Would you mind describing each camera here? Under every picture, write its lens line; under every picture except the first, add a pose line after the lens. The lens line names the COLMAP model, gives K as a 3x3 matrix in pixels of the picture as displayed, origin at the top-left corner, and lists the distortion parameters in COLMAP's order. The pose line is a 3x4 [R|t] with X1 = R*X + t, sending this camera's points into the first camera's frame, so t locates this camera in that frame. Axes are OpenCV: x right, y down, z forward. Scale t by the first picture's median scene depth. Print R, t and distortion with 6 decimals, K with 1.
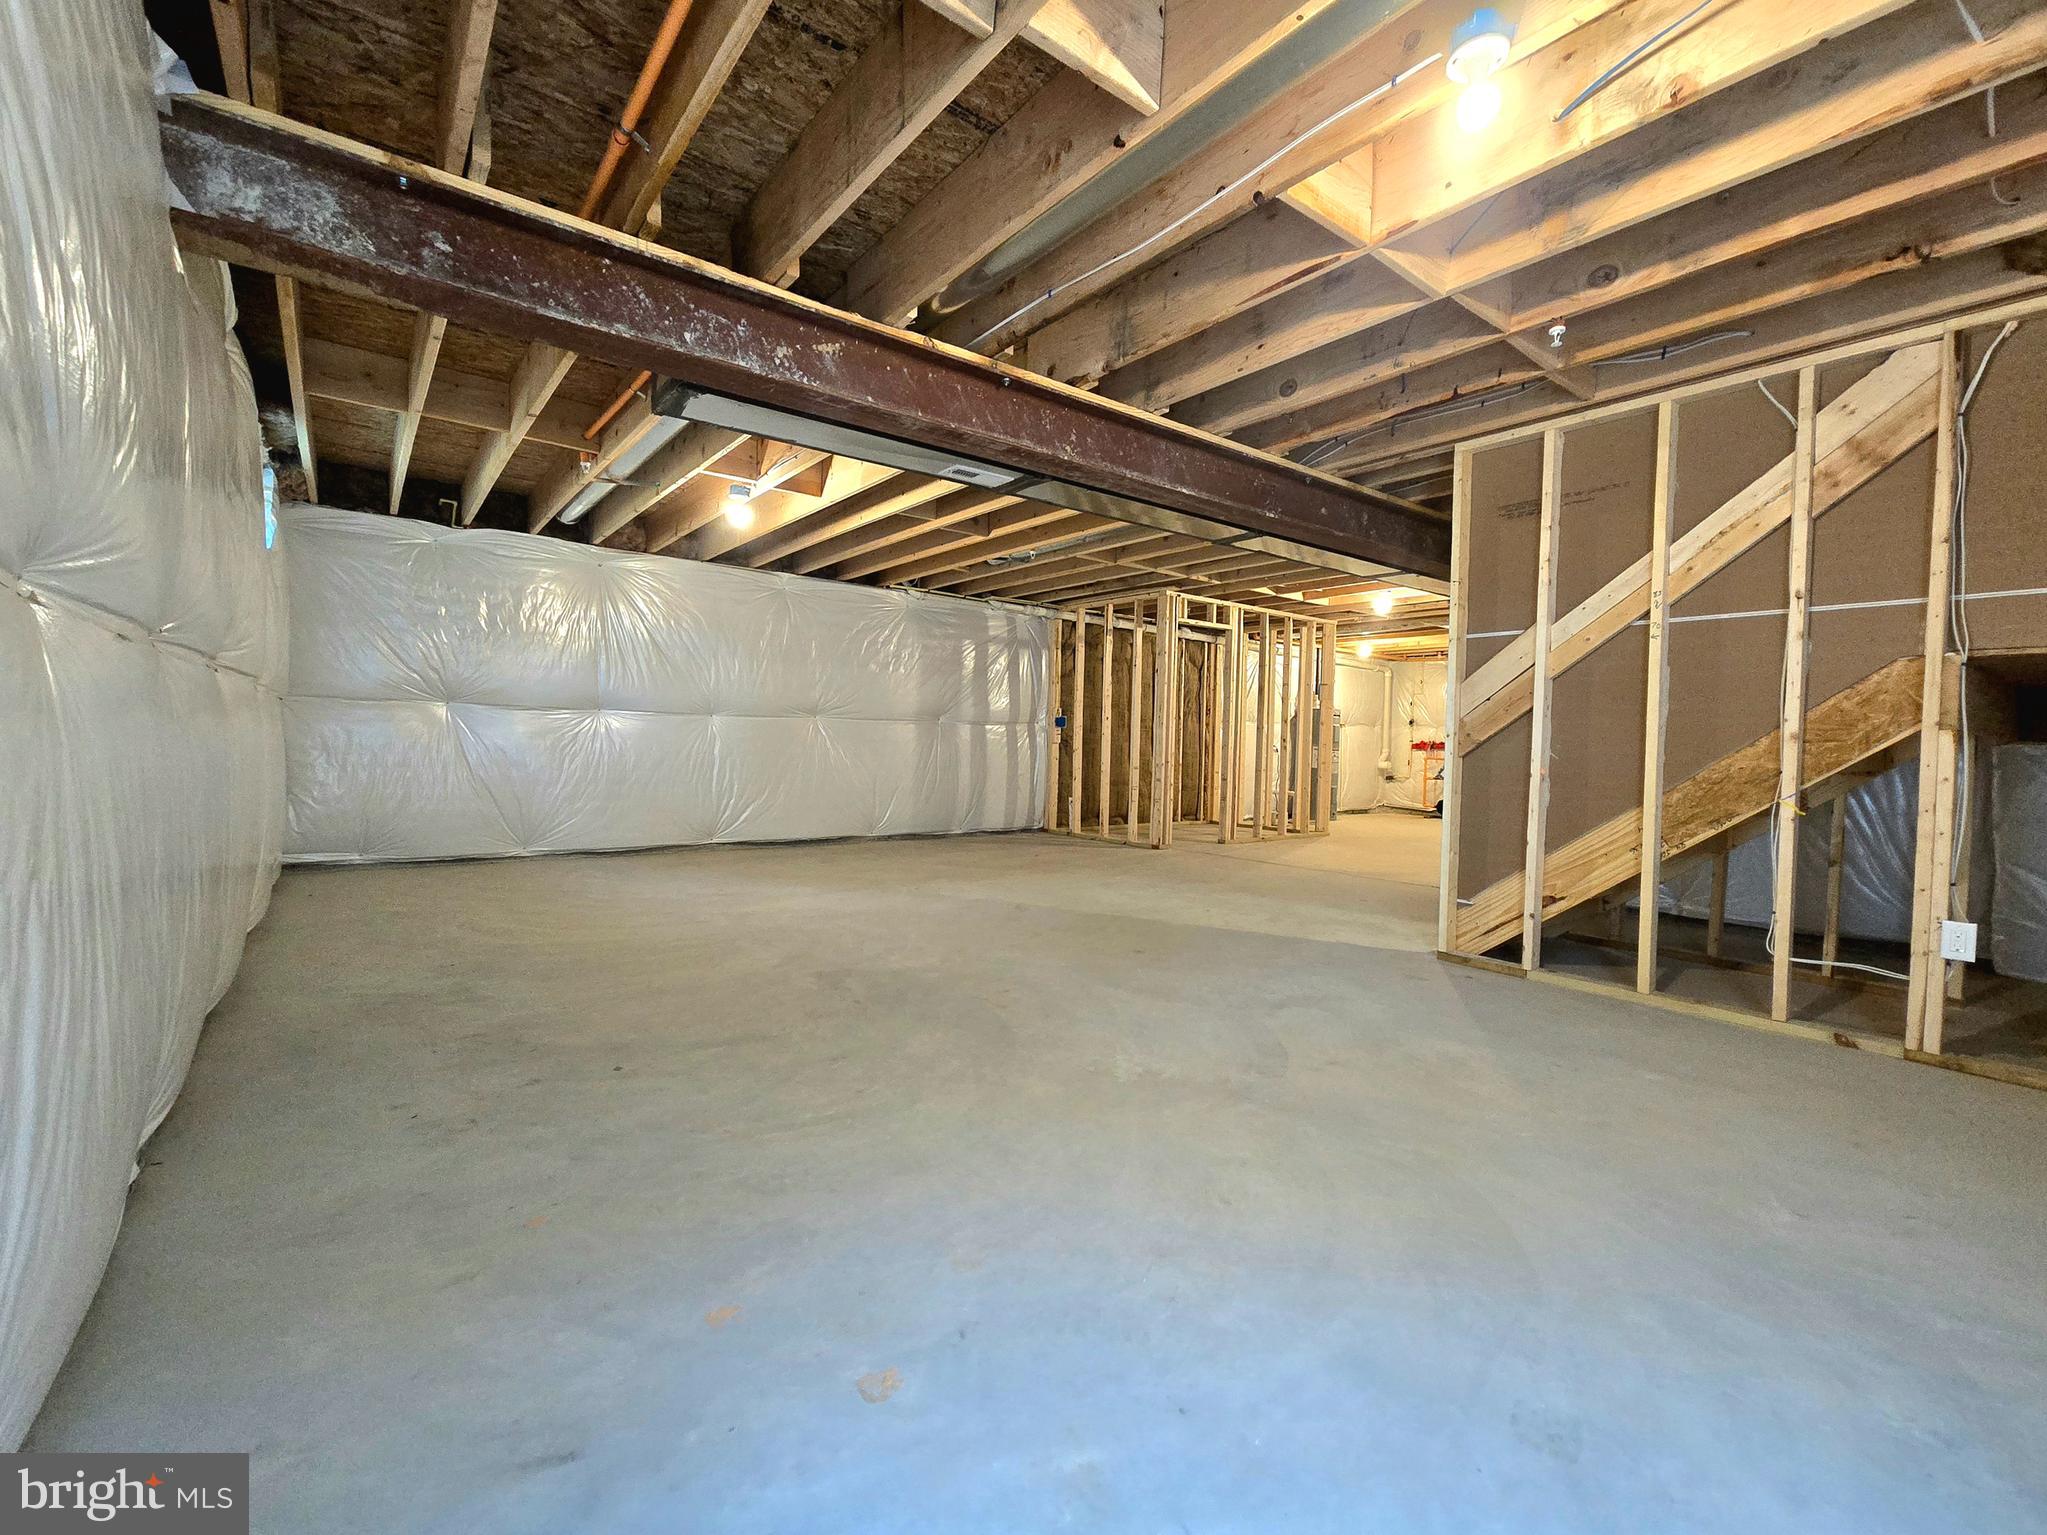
lens RADIAL K [[883.0, 0, 1062.1], [0, 883.0, 774.5], [0, 0, 1]] dist [-0.001530, 0.000020]
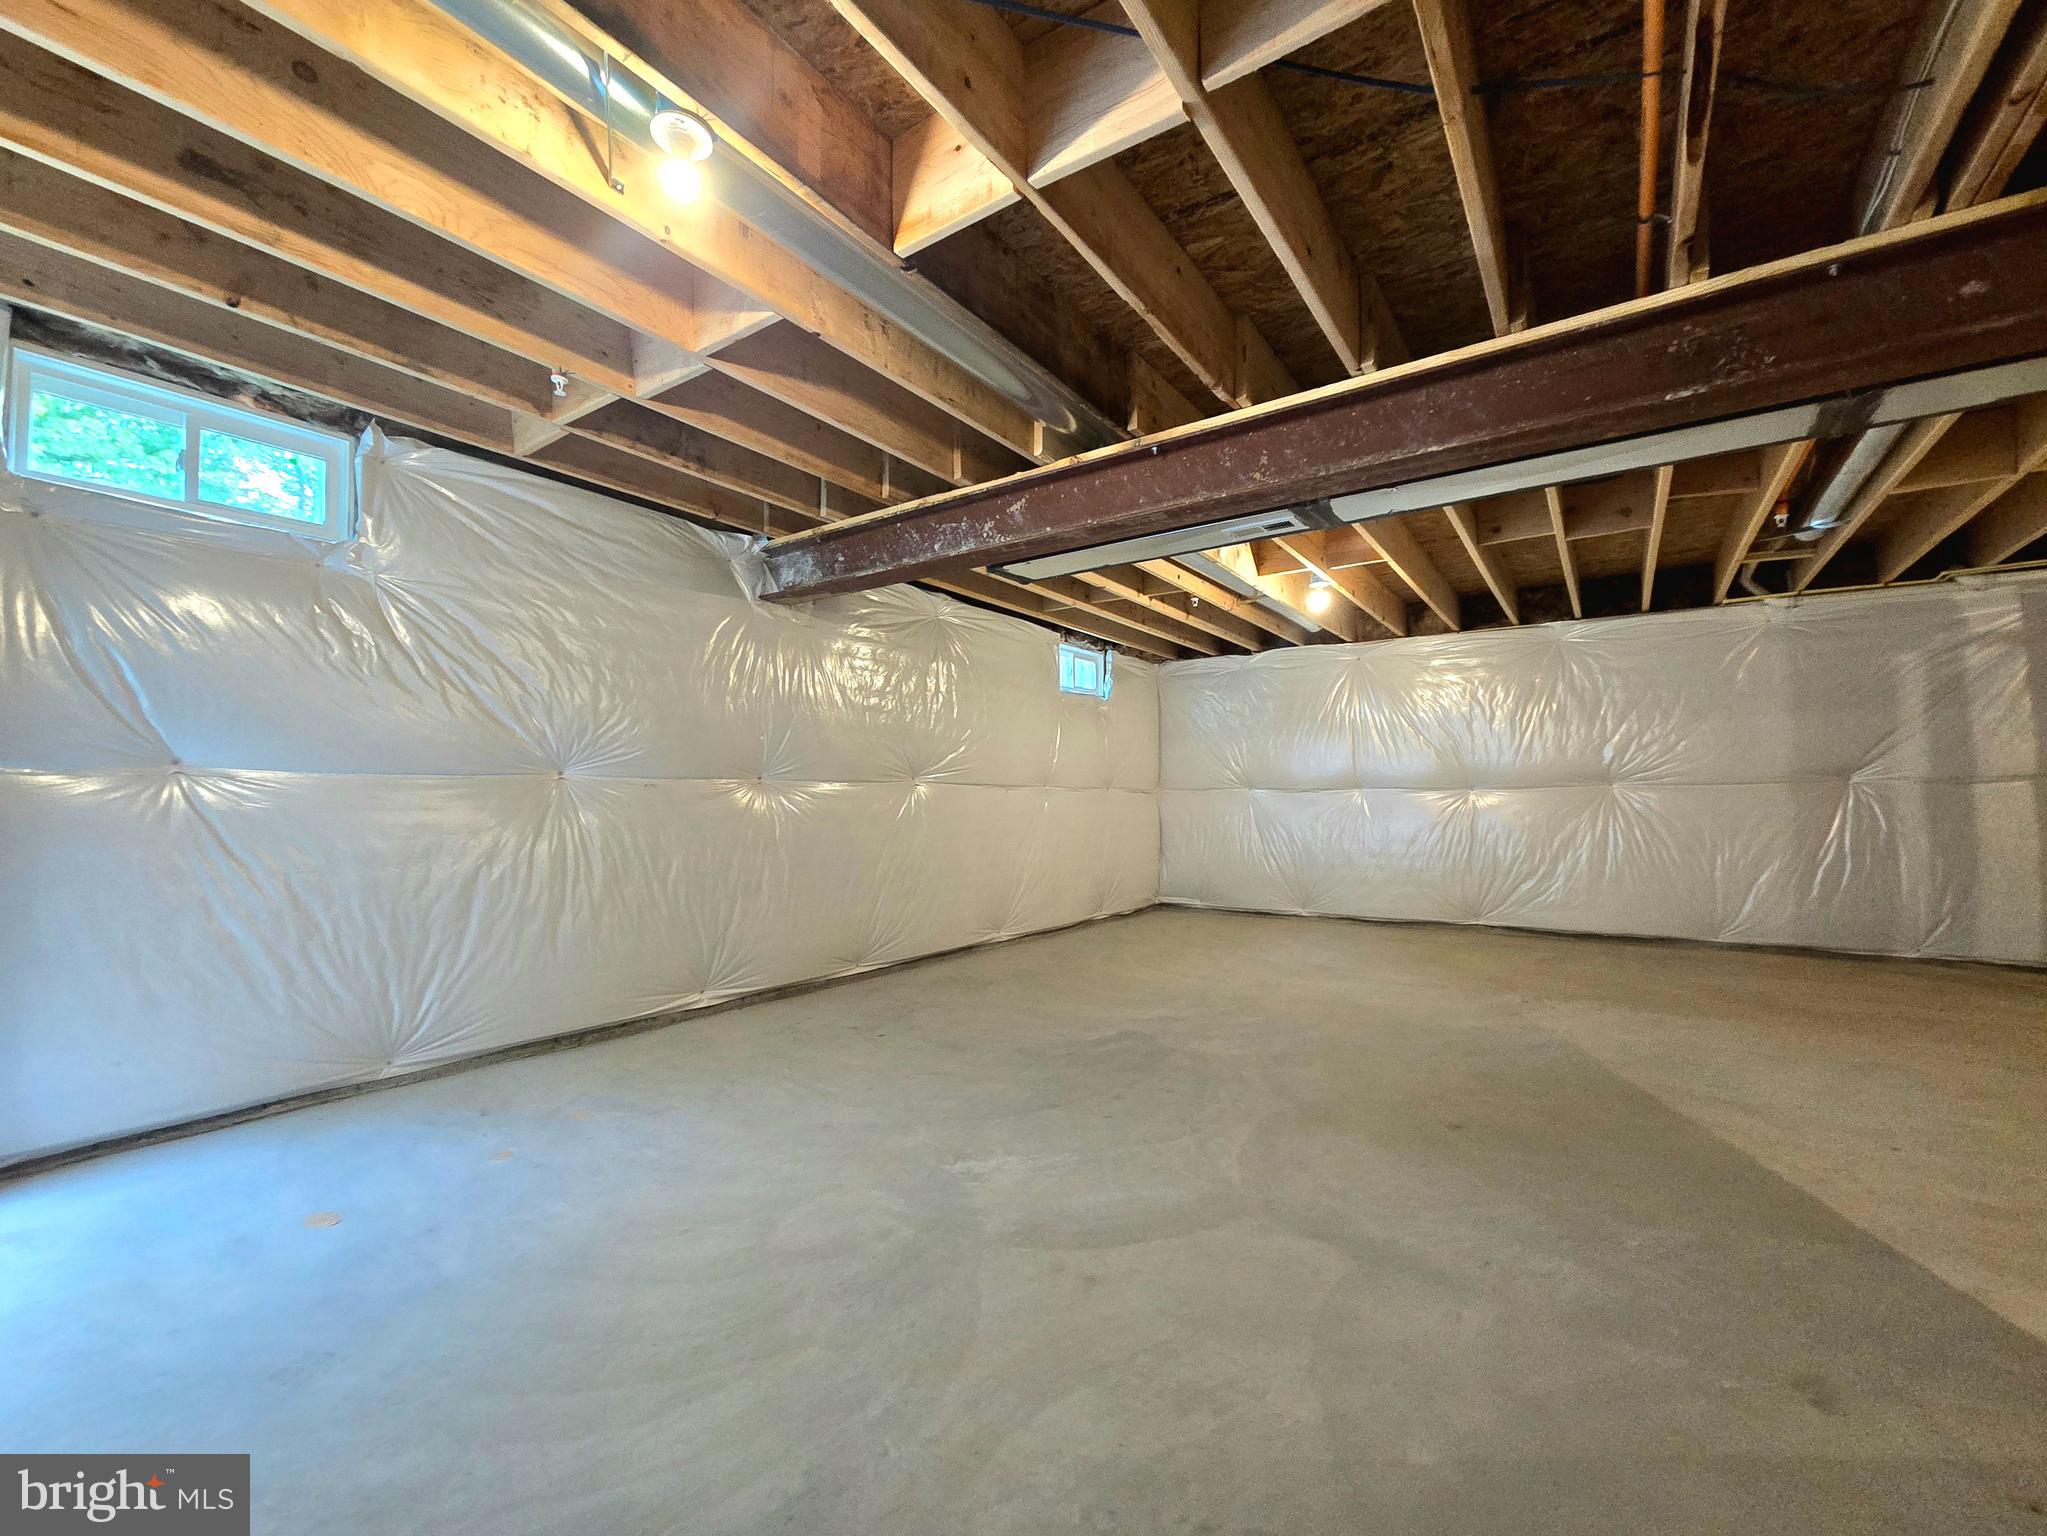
lens RADIAL K [[865.2, 0, 1032.5], [0, 865.2, 781.9], [0, 0, 1]] dist [-0.003086, 0.003162]
pose [[0.289273, -0.049085, -0.955987, 0.905792], [-0.023345, 0.998026, -0.058308, -0.023572], [0.956962, 0.039184, 0.287556, 0.696183]]
